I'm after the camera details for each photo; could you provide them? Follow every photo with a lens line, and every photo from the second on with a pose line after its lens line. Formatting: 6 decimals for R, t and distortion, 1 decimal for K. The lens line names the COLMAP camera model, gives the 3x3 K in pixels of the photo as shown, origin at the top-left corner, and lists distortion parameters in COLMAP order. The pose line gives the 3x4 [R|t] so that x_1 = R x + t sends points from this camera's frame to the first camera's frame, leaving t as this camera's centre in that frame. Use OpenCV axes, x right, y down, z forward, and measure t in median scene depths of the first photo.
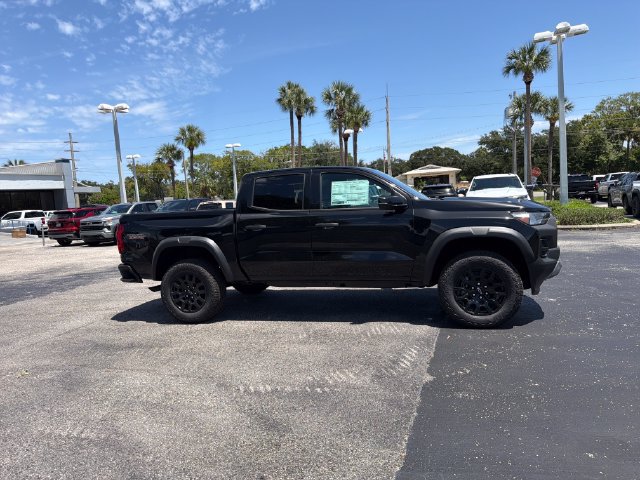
lens RADIAL K [[452.4, 0, 315.5], [0, 452.4, 244.9], [0, 0, 1]] dist [0.044223, -0.058058]
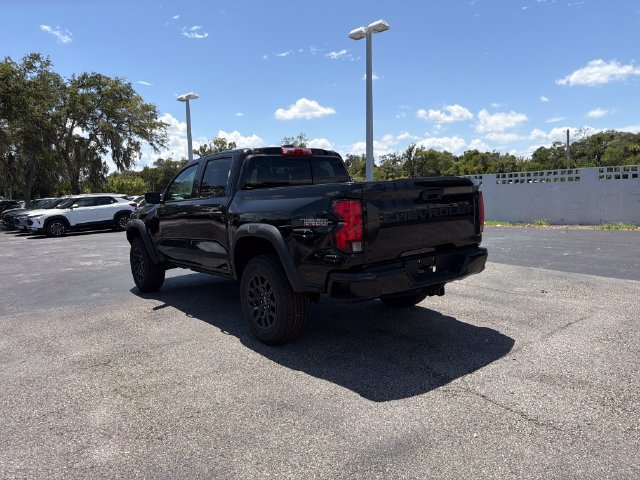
lens RADIAL K [[452.4, 0, 315.1], [0, 452.4, 236.3], [0, 0, 1]] dist [0.044223, -0.058058]
pose [[-0.808185, 0.045528, 0.587166, -0.207400], [0.155756, 0.978030, 0.138551, -0.036658], [-0.567958, 0.203430, -0.797521, 0.560729]]
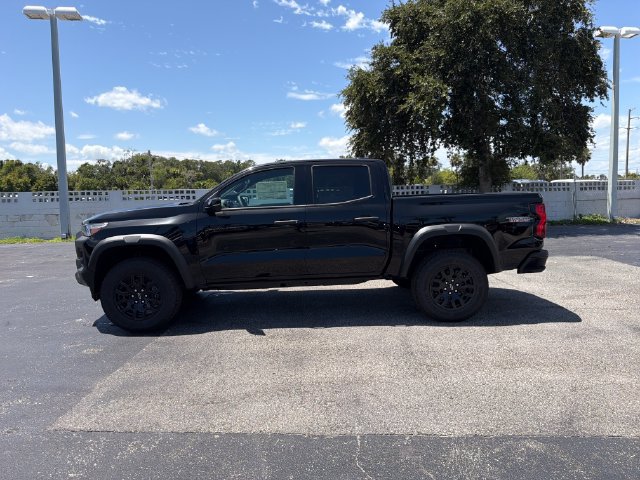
lens RADIAL K [[452.4, 0, 318.6], [0, 452.4, 242.6], [0, 0, 1]] dist [0.044223, -0.058058]
pose [[-0.945414, 0.118228, -0.303667, 0.099624], [0.050446, 0.973729, 0.222050, -0.069668], [0.321942, 0.194611, -0.926542, 0.626669]]
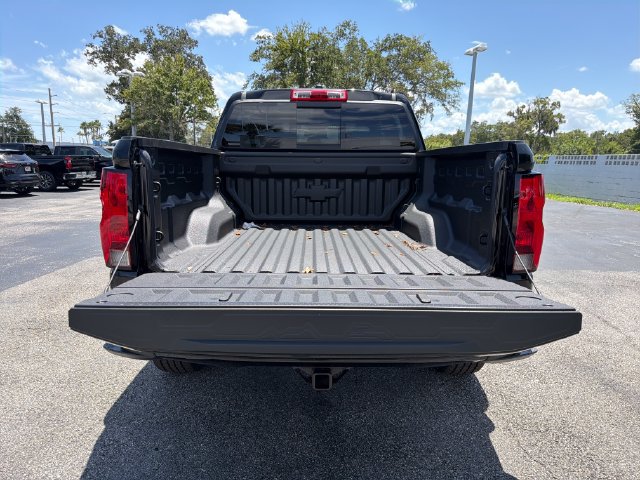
lens RADIAL K [[452.4, 0, 315.4], [0, 452.4, 242.0], [0, 0, 1]] dist [0.044223, -0.058058]
pose [[-0.284657, -0.106013, 0.952750, -0.220305], [0.101406, 0.984960, 0.139895, -0.018462], [-0.953251, 0.136437, -0.269625, 0.397635]]
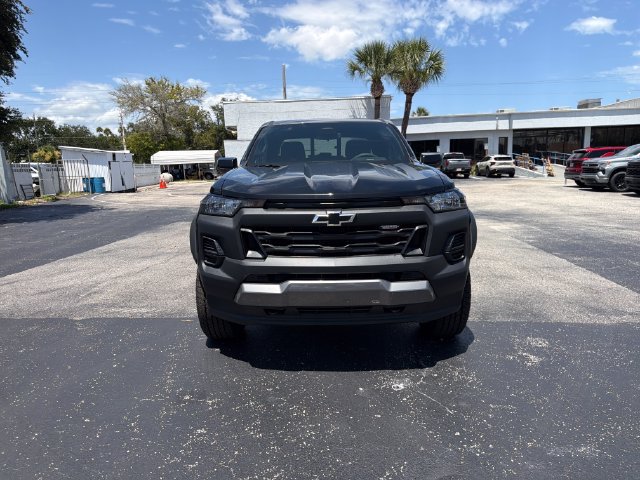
lens RADIAL K [[452.4, 0, 316.7], [0, 452.4, 240.0], [0, 0, 1]] dist [0.044223, -0.058058]
pose [[0.275436, 0.215621, -0.936826, 0.286627], [-0.089788, 0.976031, 0.198246, -0.037782], [0.957117, 0.029512, 0.288195, 0.240568]]
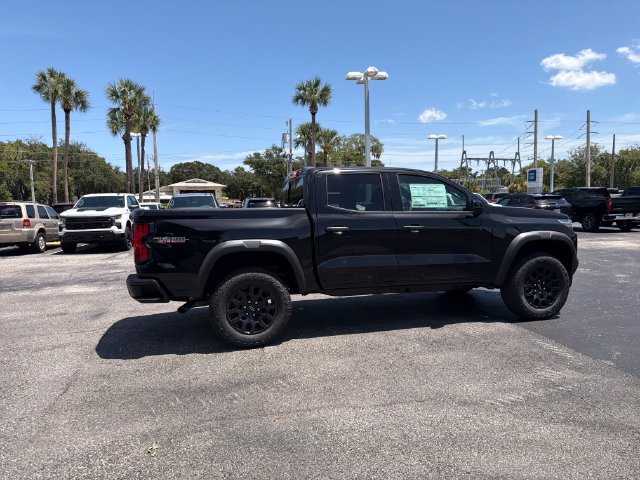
lens RADIAL K [[452.4, 0, 316.6], [0, 452.4, 240.1], [0, 0, 1]] dist [0.044223, -0.058058]
pose [[0.857837, 0.006612, 0.513879, -0.181815], [0.015284, 0.999147, -0.038369, 0.004728], [-0.513695, 0.040768, 0.857004, 0.076698]]
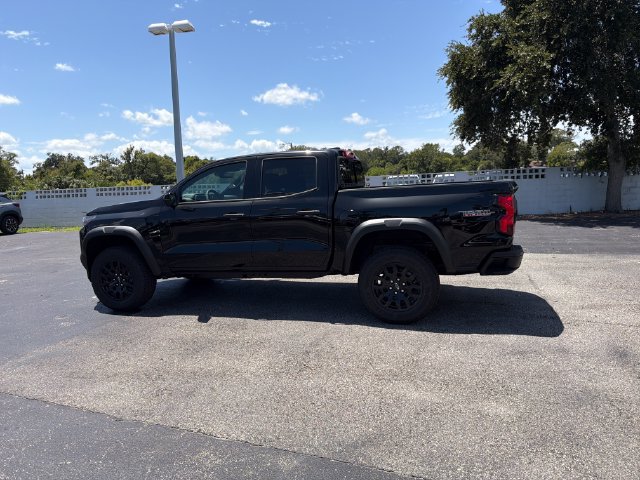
lens RADIAL K [[452.4, 0, 313.8], [0, 452.4, 242.2], [0, 0, 1]] dist [0.044223, -0.058058]
pose [[-0.994114, 0.104182, 0.029714, -0.020123], [0.108190, 0.968971, 0.222237, -0.063467], [-0.005639, 0.224144, -0.974540, 0.643636]]
